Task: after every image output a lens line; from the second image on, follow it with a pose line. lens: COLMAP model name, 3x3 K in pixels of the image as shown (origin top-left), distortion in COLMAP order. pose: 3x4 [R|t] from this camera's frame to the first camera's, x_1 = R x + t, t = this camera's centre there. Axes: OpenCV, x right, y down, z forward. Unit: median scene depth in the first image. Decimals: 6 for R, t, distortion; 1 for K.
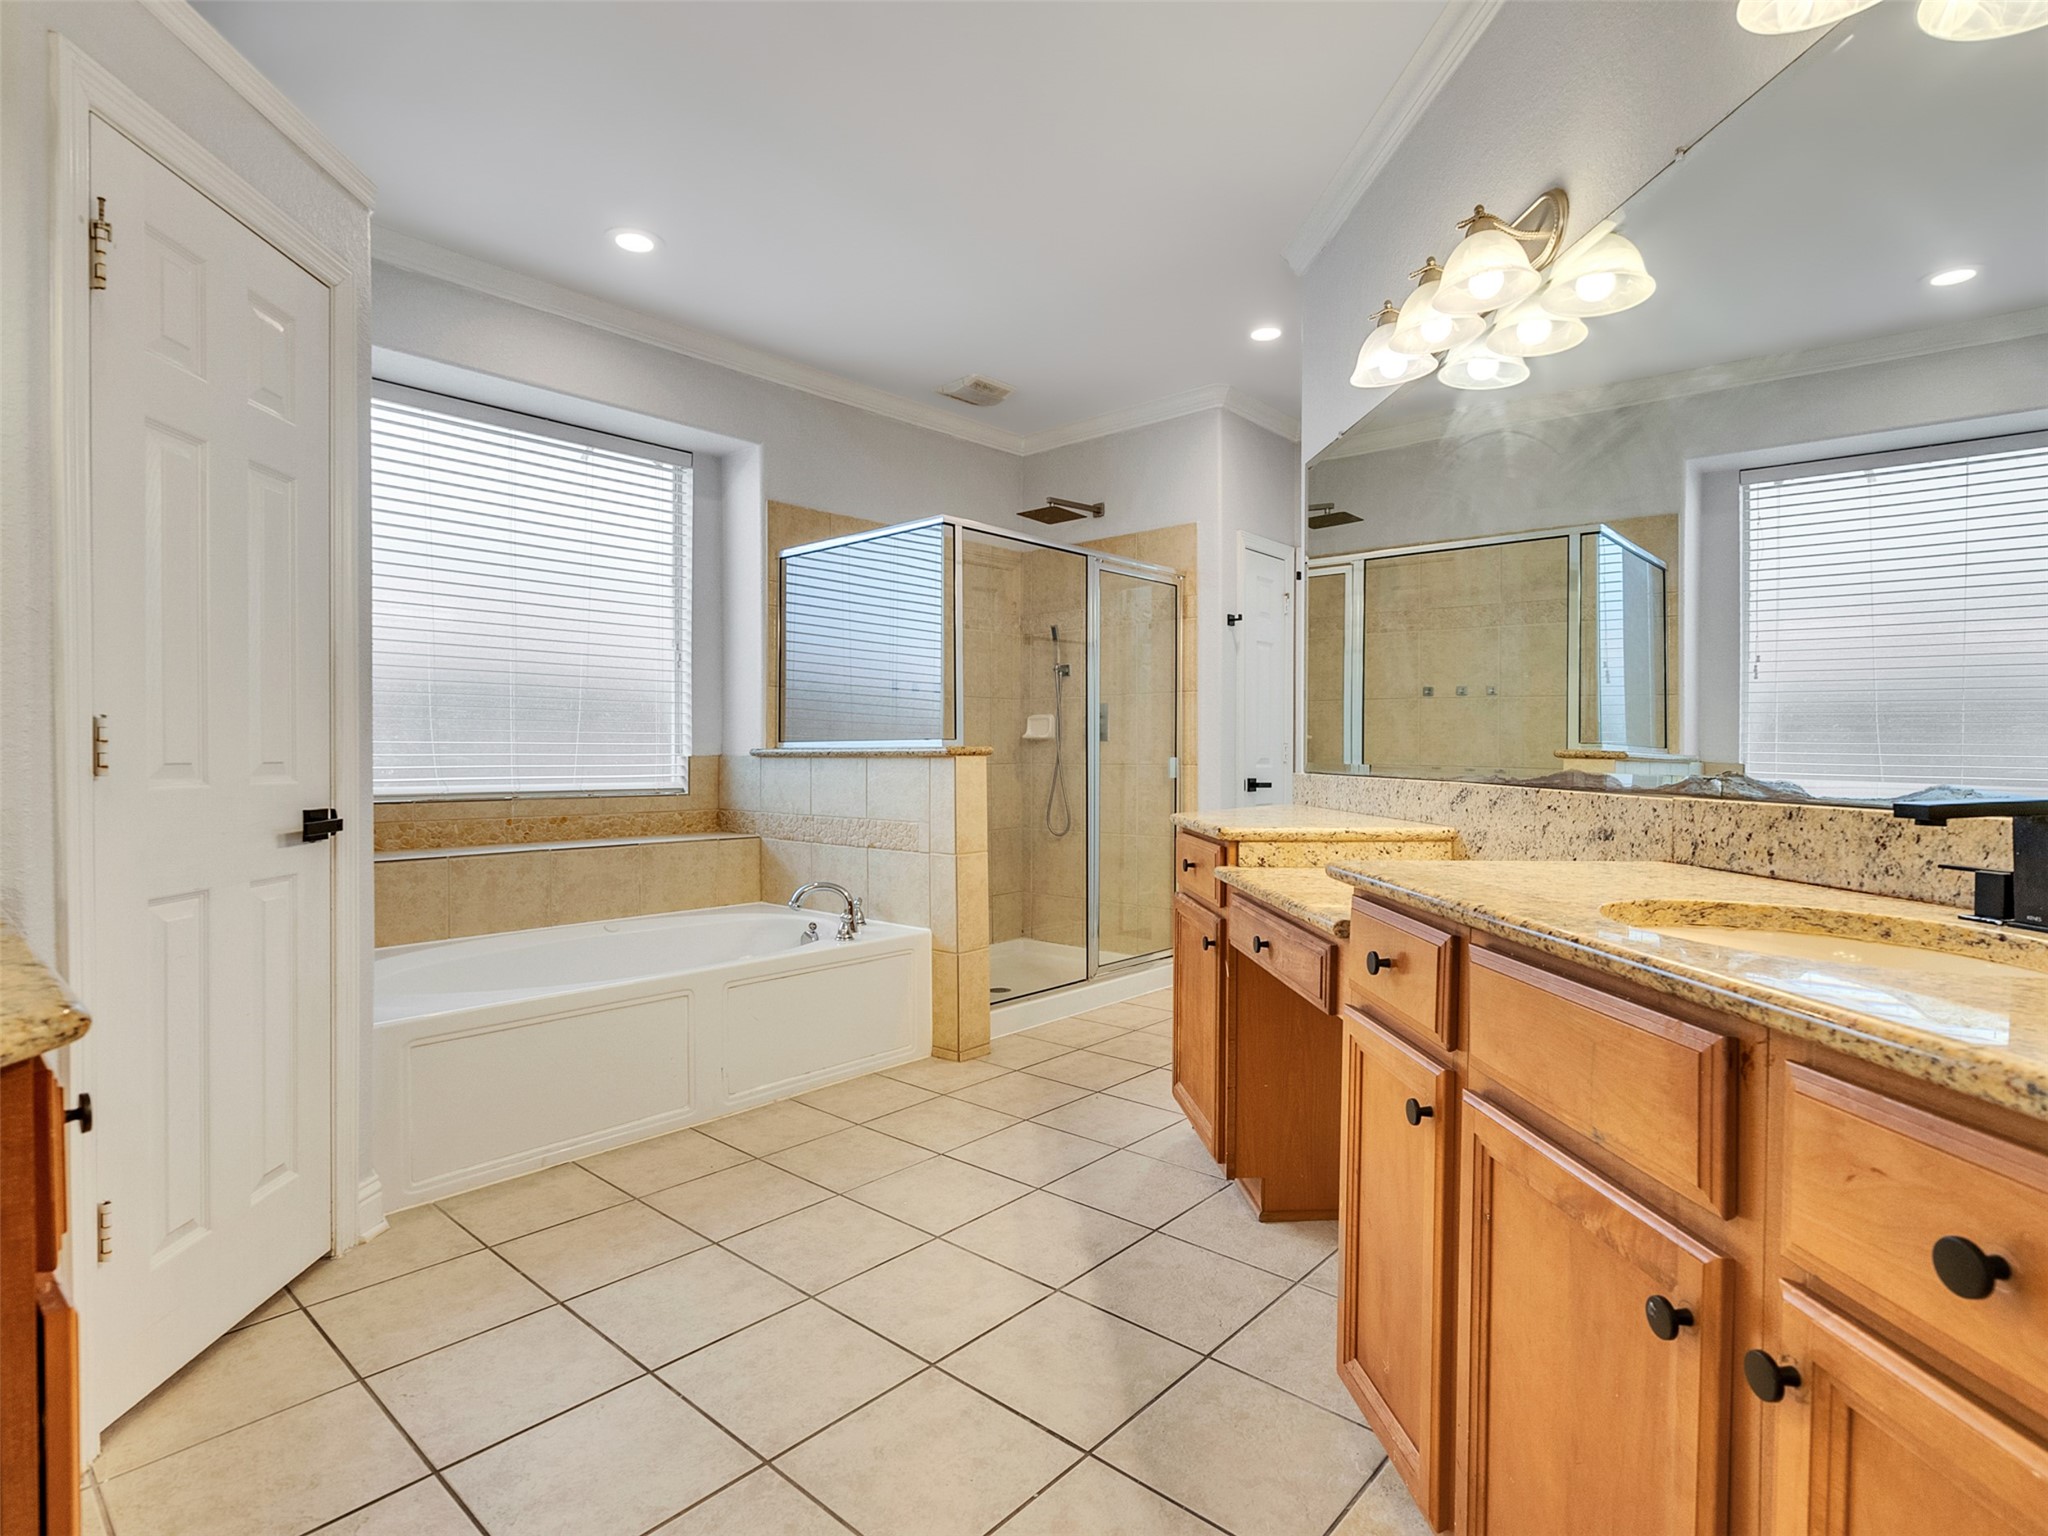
lens RADIAL K [[1050.2, 0, 1022.1], [0, 1050.2, 766.0], [0, 0, 1]] dist [-0.008304, 0.006896]
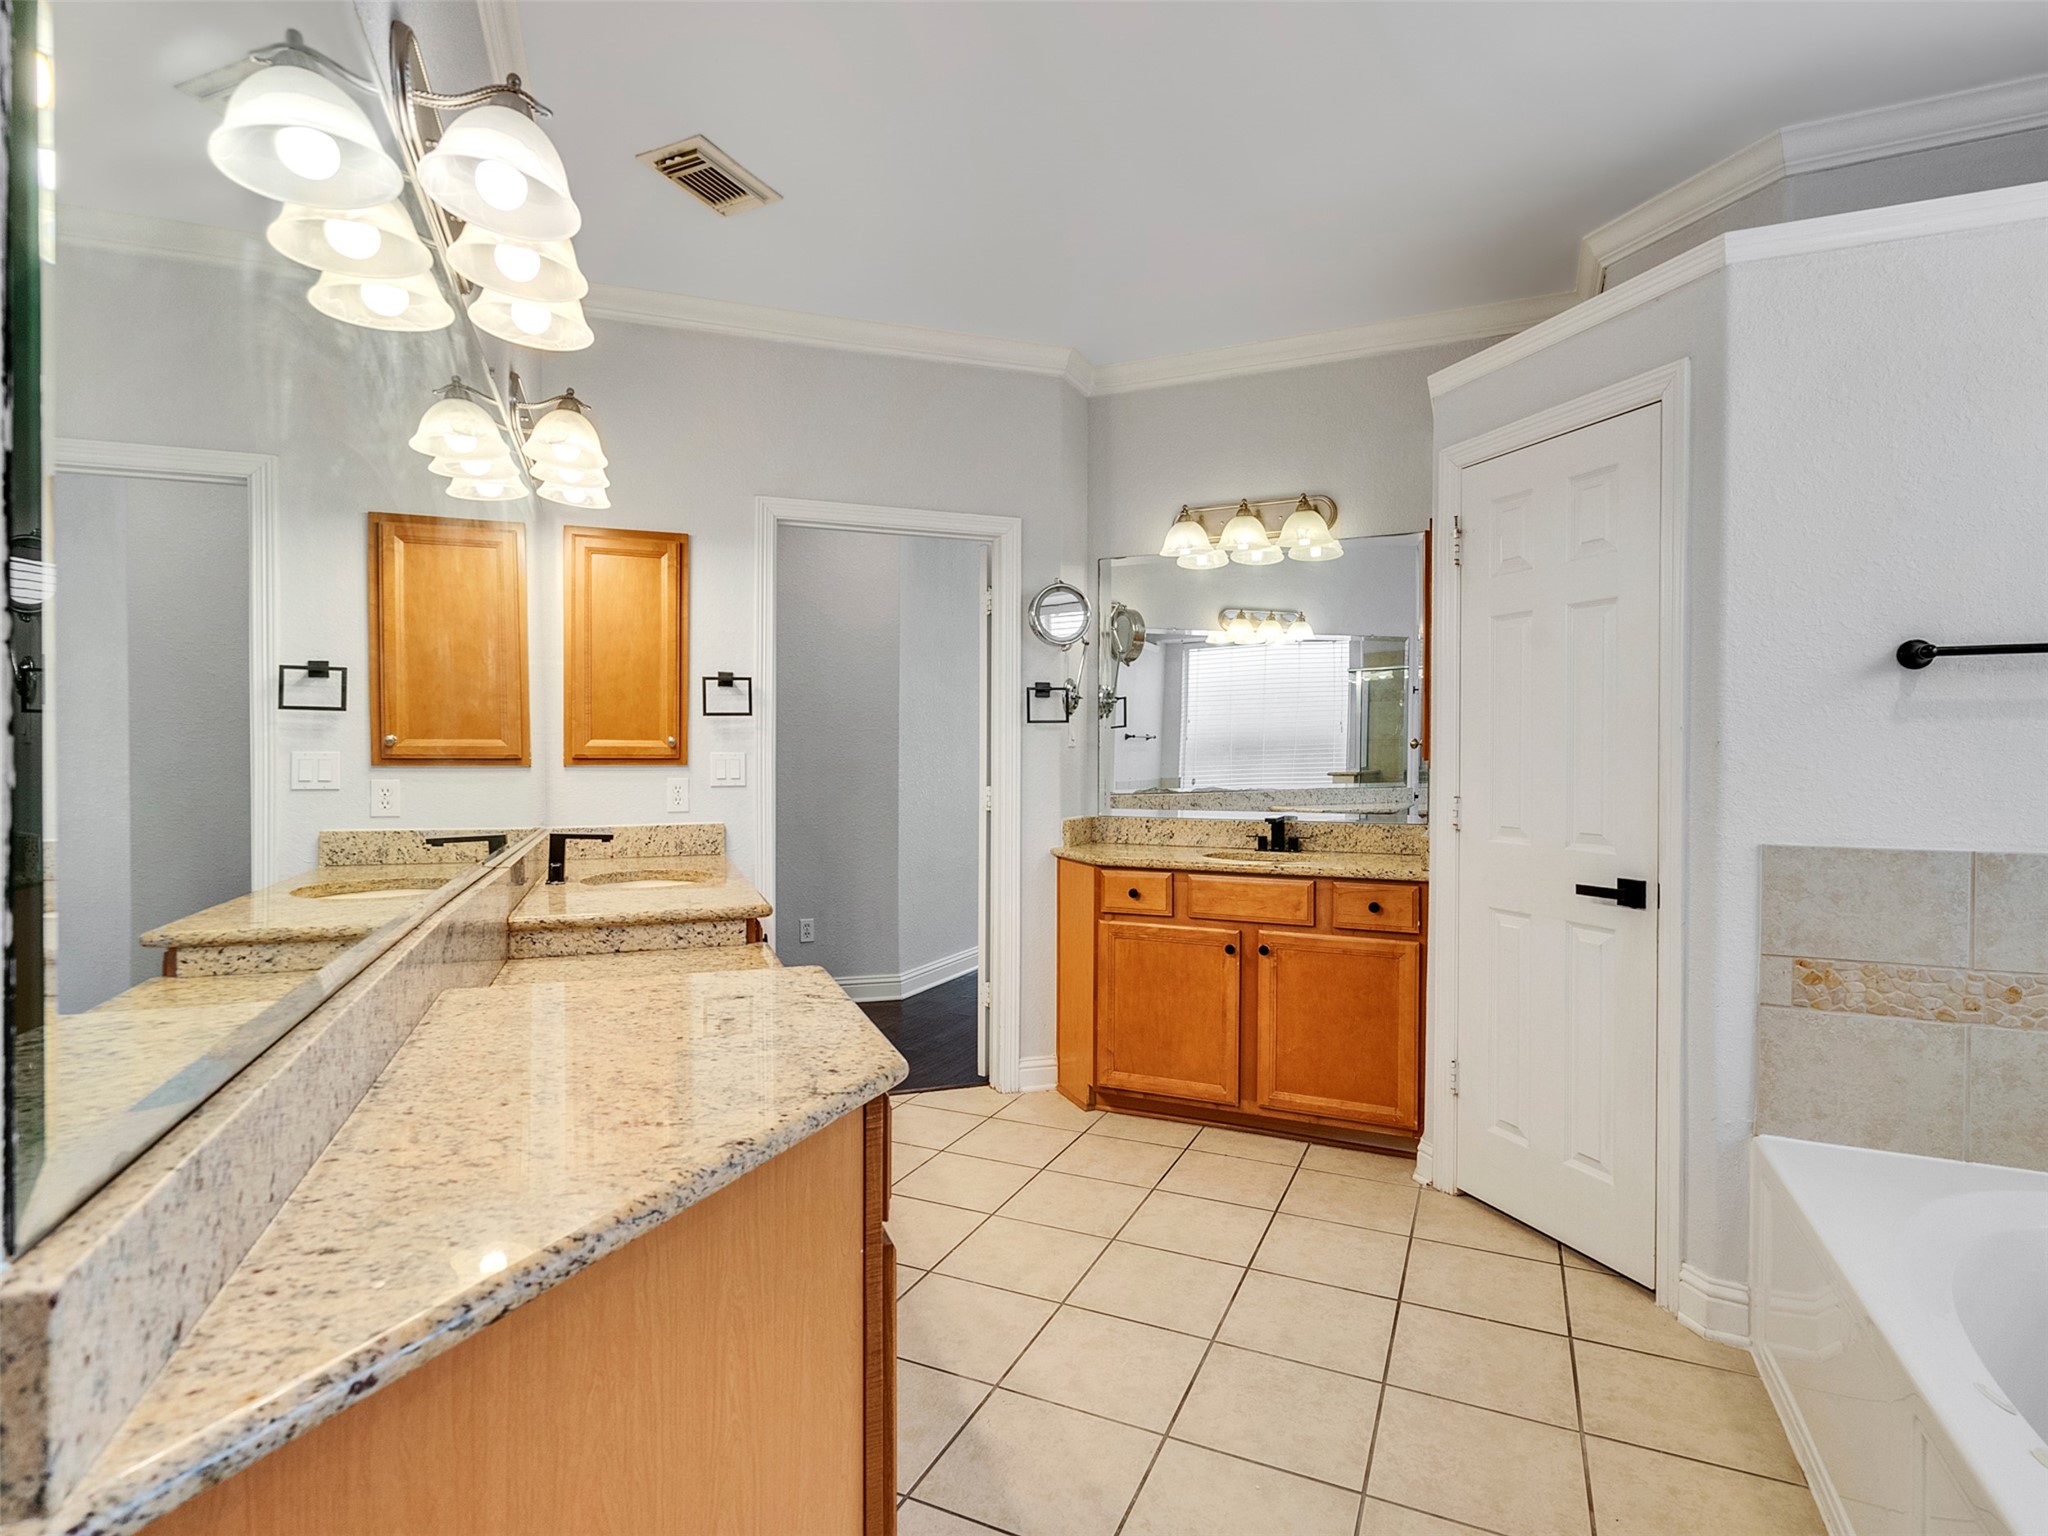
lens RADIAL K [[1050.2, 0, 1010.5], [0, 1050.2, 767.2], [0, 0, 1]] dist [-0.008304, 0.006896]
pose [[-0.956653, -0.011669, -0.290997, 0.300638], [-0.016615, 0.999756, 0.014530, -0.085468], [0.290757, 0.018735, -0.956614, 1.878065]]
